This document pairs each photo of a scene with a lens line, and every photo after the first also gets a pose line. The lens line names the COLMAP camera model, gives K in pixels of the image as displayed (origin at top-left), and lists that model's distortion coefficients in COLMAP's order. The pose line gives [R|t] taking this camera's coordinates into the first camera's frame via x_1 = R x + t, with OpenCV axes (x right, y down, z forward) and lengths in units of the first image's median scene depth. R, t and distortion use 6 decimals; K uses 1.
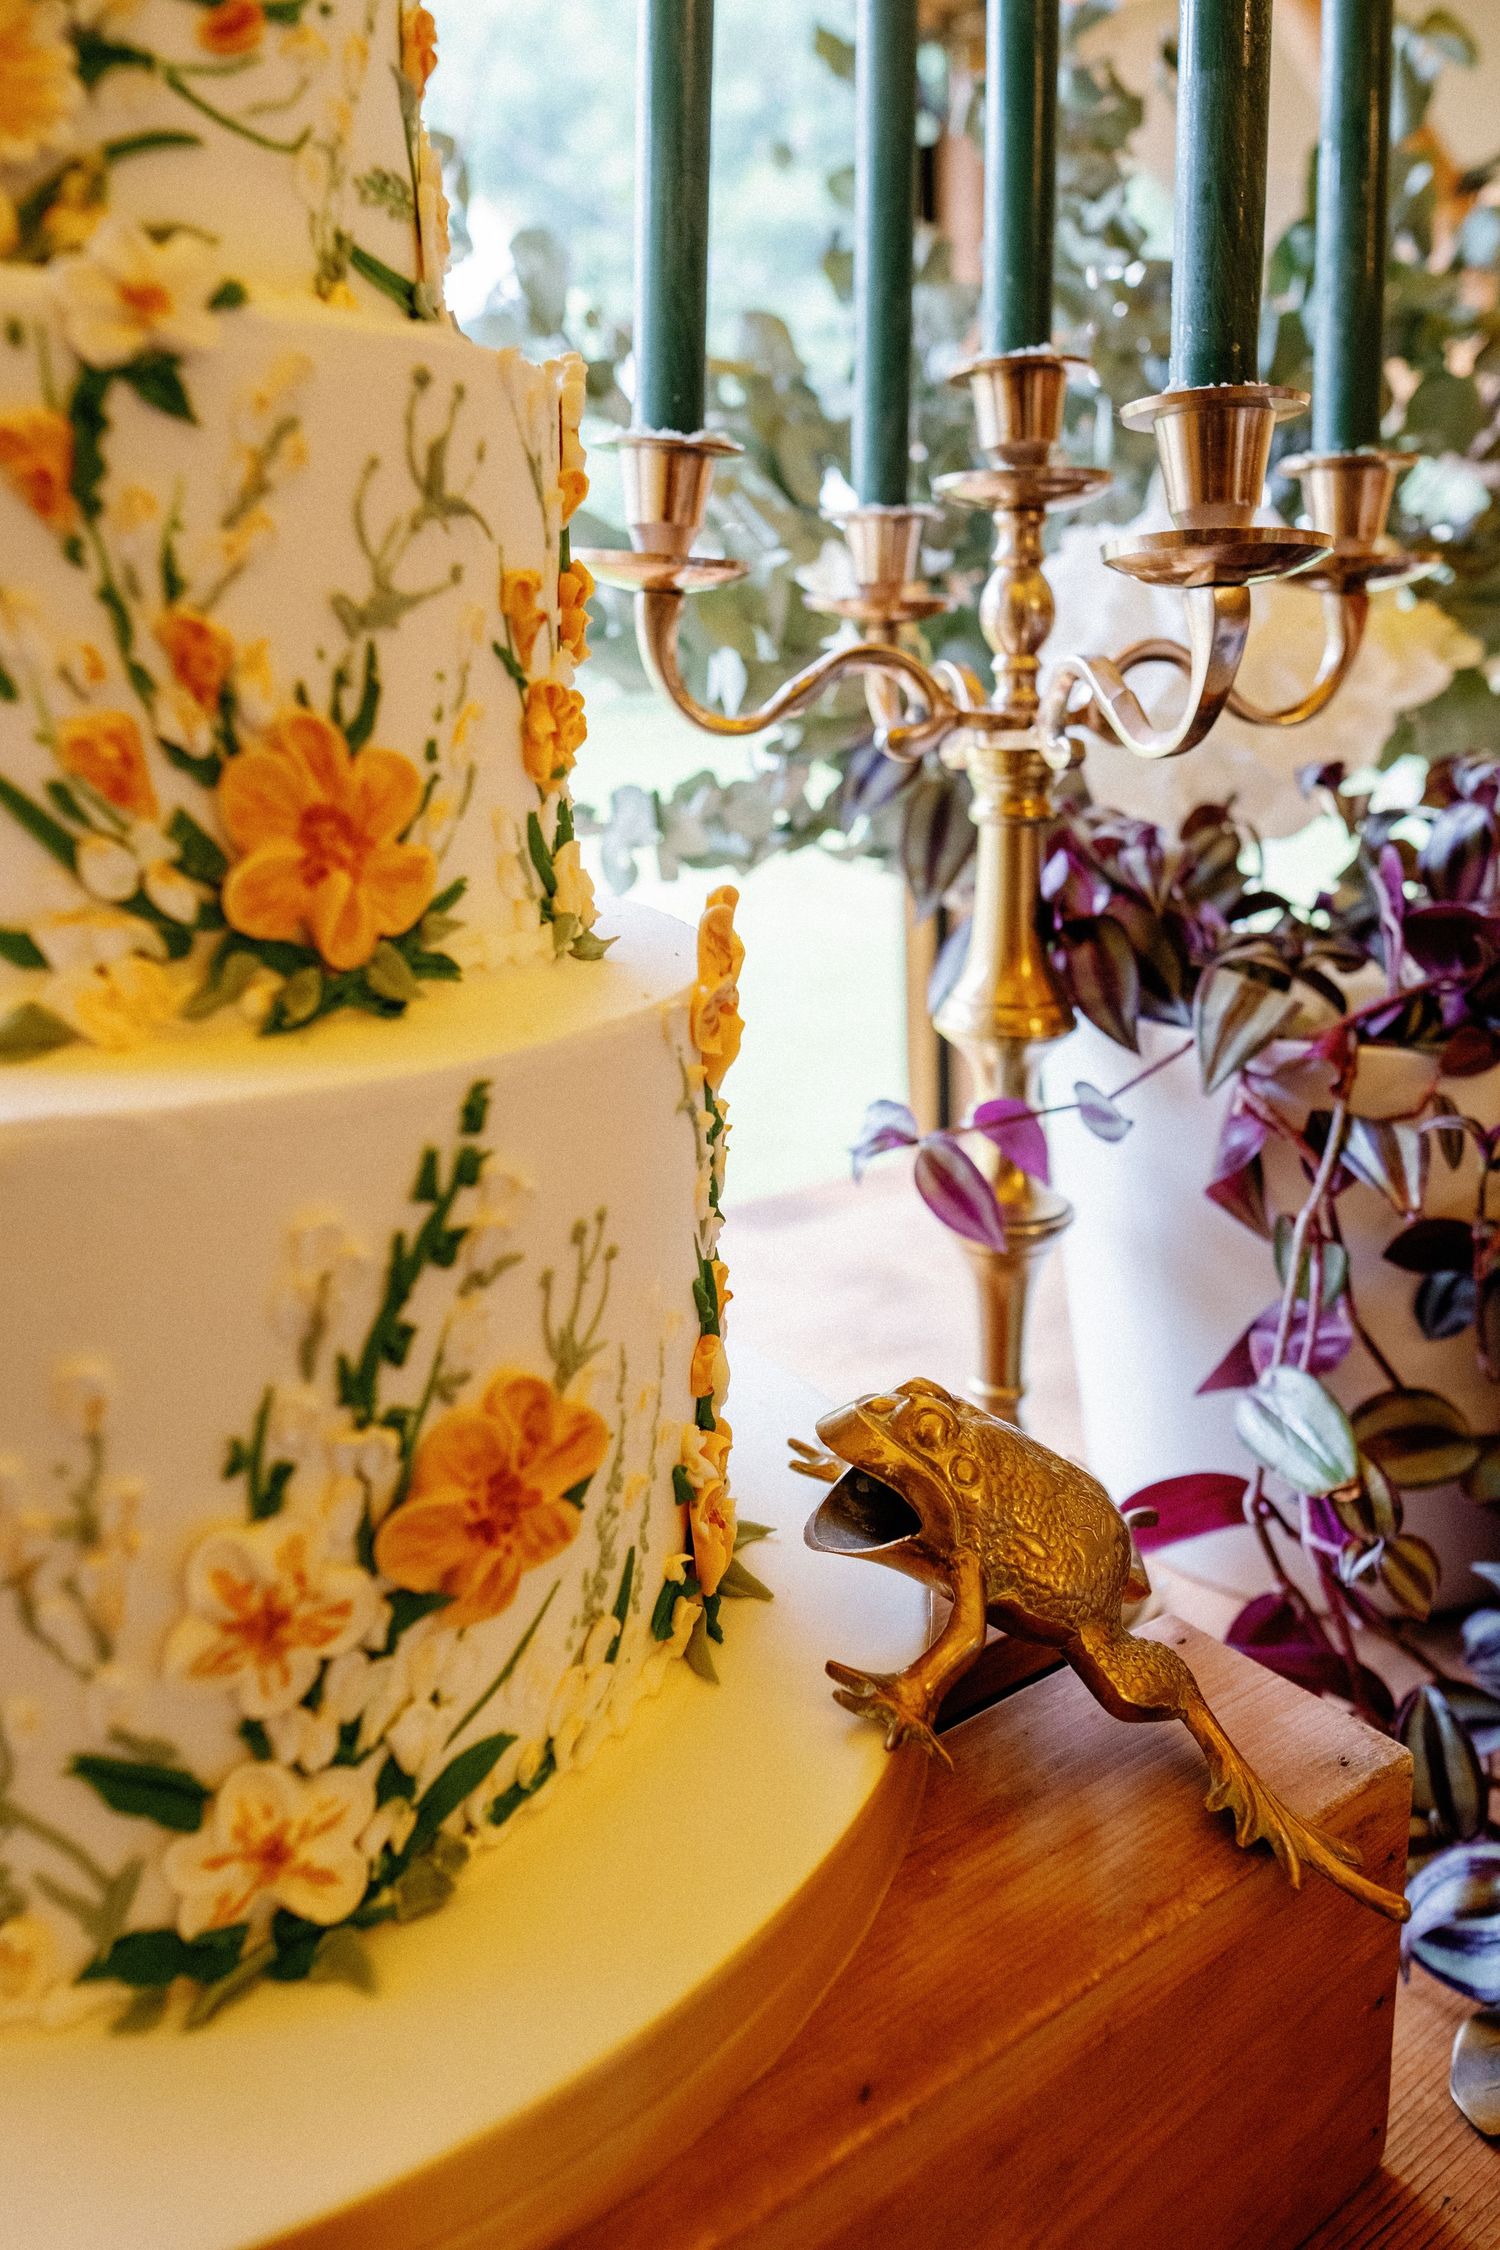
lens RADIAL K [[1578.8, 0, 750.7], [0, 1578.8, 1123.4], [0, 0, 1]] dist [0.000327, -0.000082]
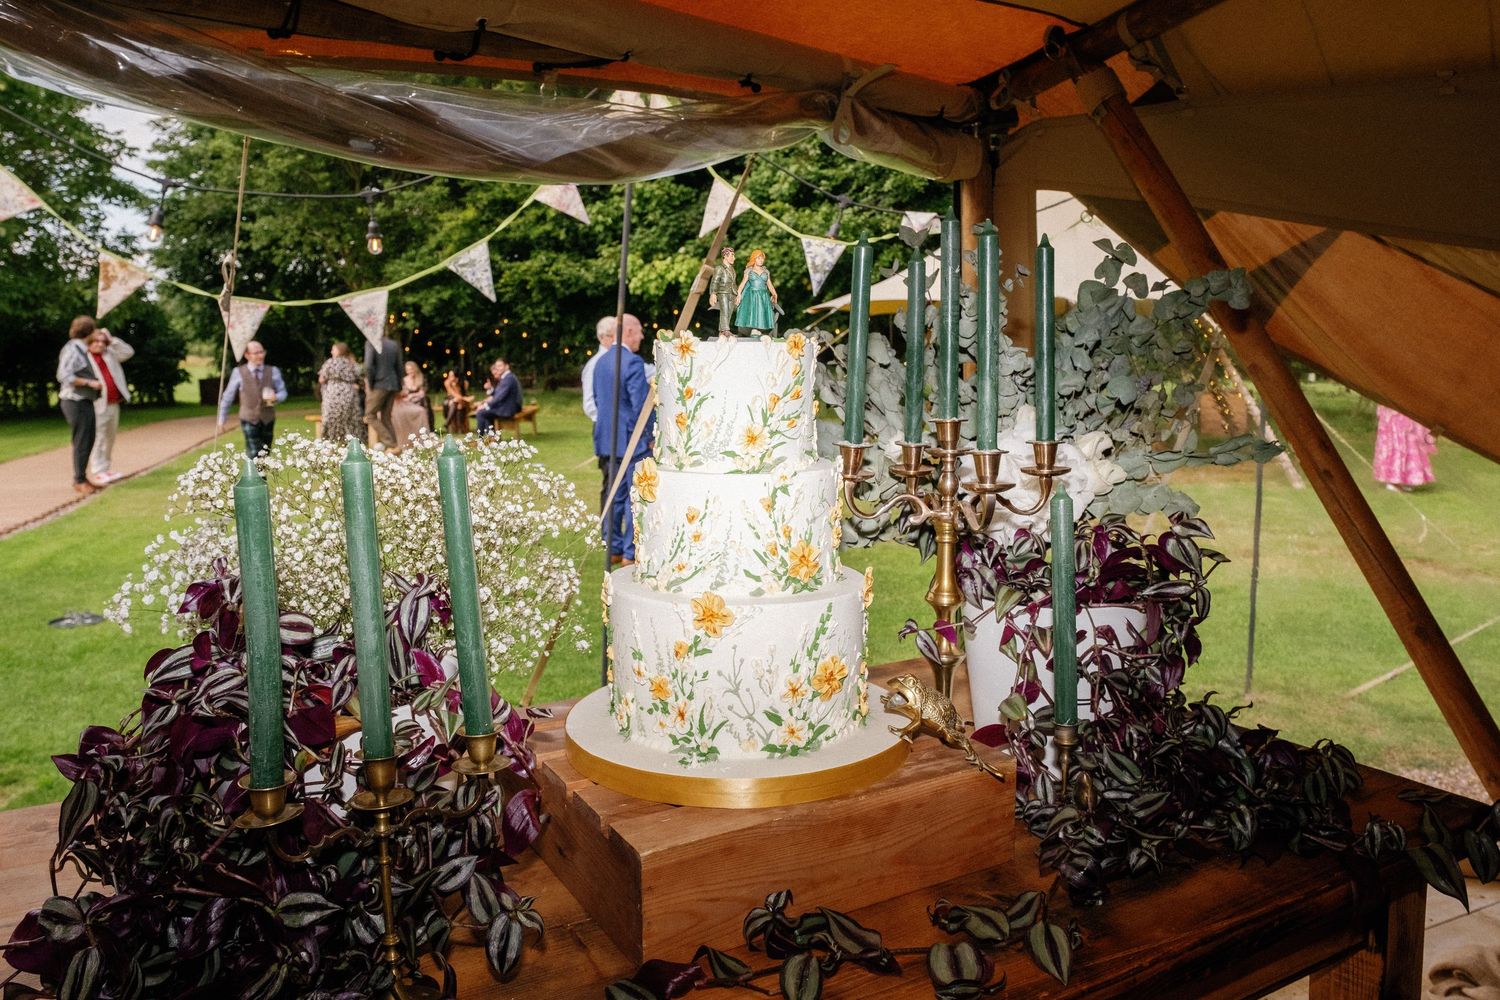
lens RADIAL K [[1082.7, 0, 750.1], [0, 1082.7, 501.4], [0, 0, 1]] dist [-0.001416, -0.000056]
pose [[0.996120, 0.024846, -0.084420, -0.140182], [-0.038043, 0.986622, -0.158523, 0.255187], [0.079352, 0.161120, 0.983740, -3.102649]]
